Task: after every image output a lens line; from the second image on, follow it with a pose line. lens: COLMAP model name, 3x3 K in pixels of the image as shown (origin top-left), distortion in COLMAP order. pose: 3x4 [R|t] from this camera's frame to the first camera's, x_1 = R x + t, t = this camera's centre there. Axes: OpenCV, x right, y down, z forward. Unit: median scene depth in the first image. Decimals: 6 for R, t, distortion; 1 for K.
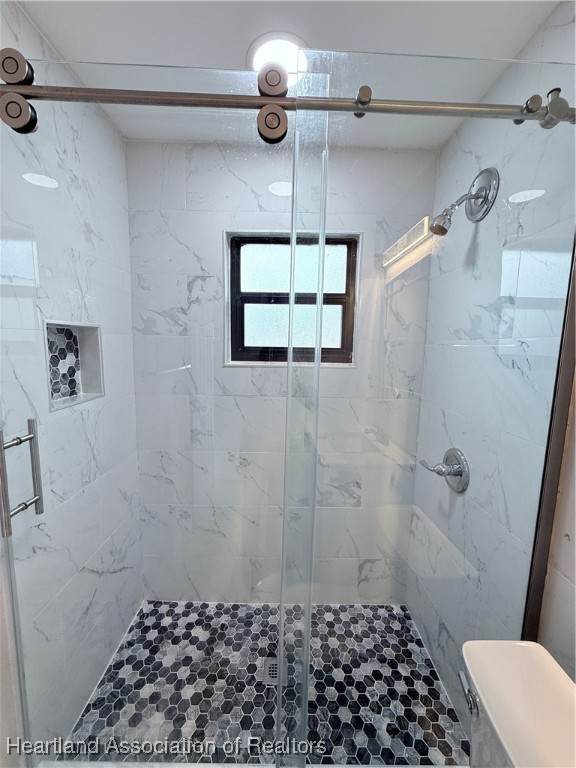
lens RADIAL K [[306.2, 0, 286.4], [0, 306.2, 382.5], [0, 0, 1]] dist [0.000460, -0.000023]
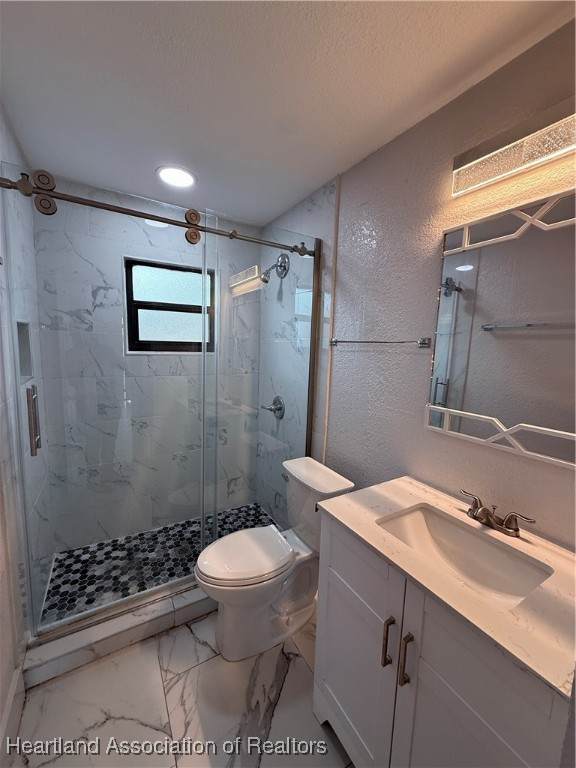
lens RADIAL K [[306.2, 0, 286.4], [0, 306.2, 382.5], [0, 0, 1]] dist [0.000460, -0.000023]
pose [[0.865011, -0.055771, 0.498644, -0.278849], [0.049152, 0.998442, 0.026406, 0.070223], [-0.499340, 0.001668, 0.866405, -0.544827]]
